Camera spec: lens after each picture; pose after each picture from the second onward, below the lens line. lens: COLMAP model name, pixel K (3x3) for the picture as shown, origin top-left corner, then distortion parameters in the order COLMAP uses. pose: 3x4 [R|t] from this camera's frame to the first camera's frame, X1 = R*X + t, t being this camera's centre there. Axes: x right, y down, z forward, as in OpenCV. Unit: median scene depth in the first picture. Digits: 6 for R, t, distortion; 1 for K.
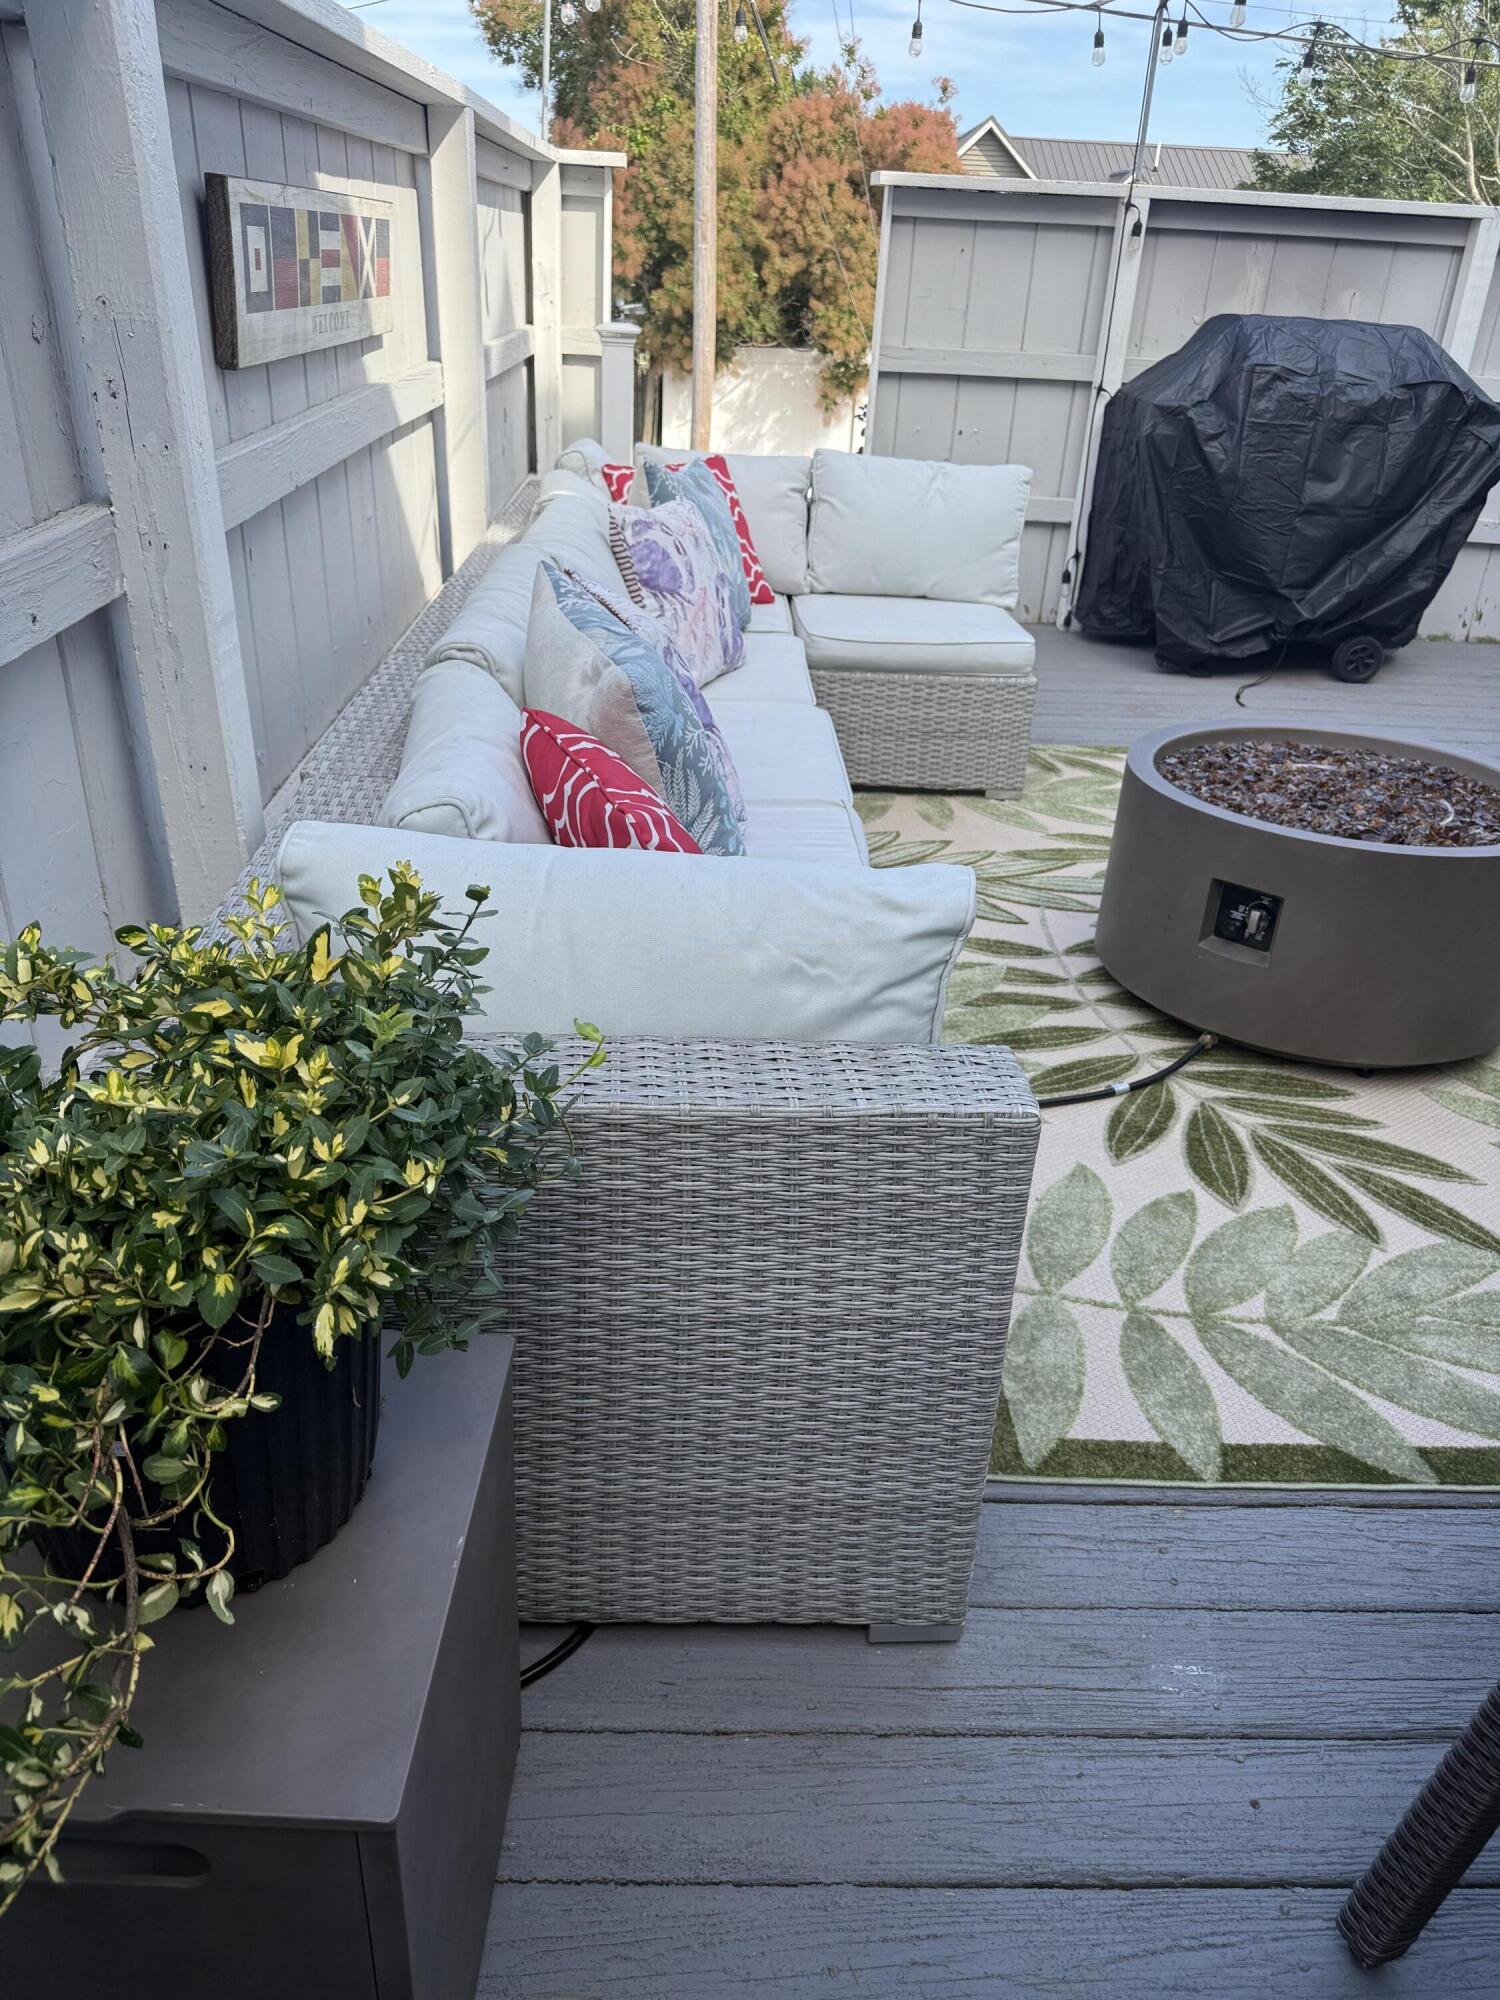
lens RADIAL K [[1412.6, 0, 749.3], [0, 1412.6, 1011.6], [0, 0, 1]] dist [0.072743, -0.108231]
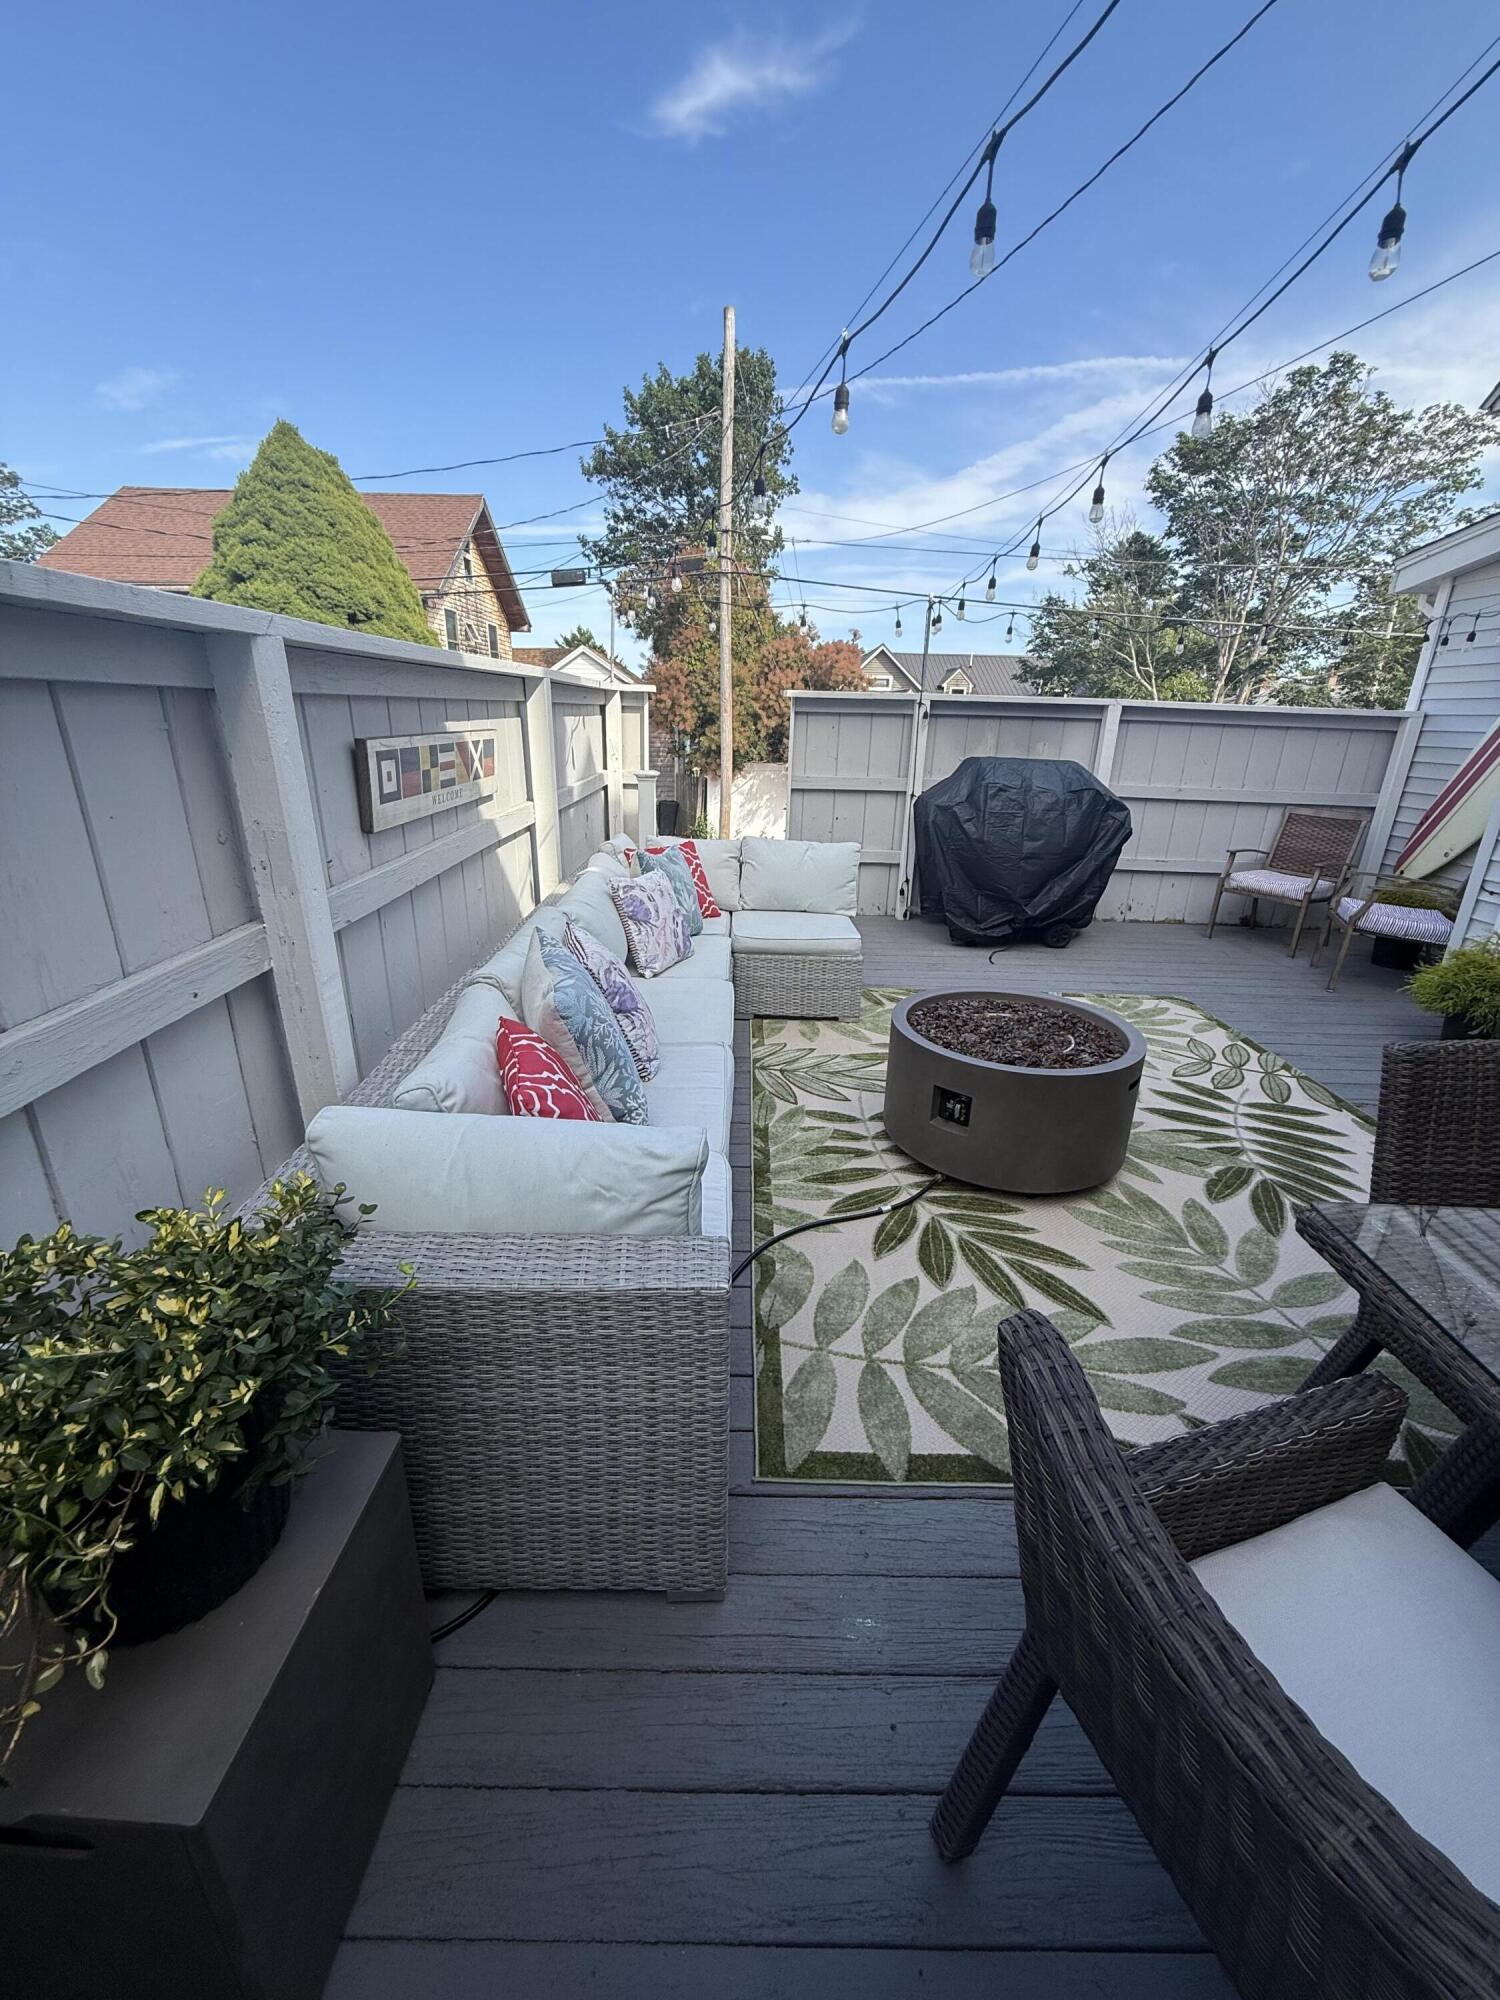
lens RADIAL K [[795.3, 0, 747.1], [0, 795.3, 994.9], [0, 0, 1]] dist [-0.001649, -0.000707]
pose [[0.999537, -0.012921, -0.027534, 0.177419], [0.008832, 0.989571, -0.143778, -0.093258], [0.029105, 0.143468, 0.989227, 0.011399]]
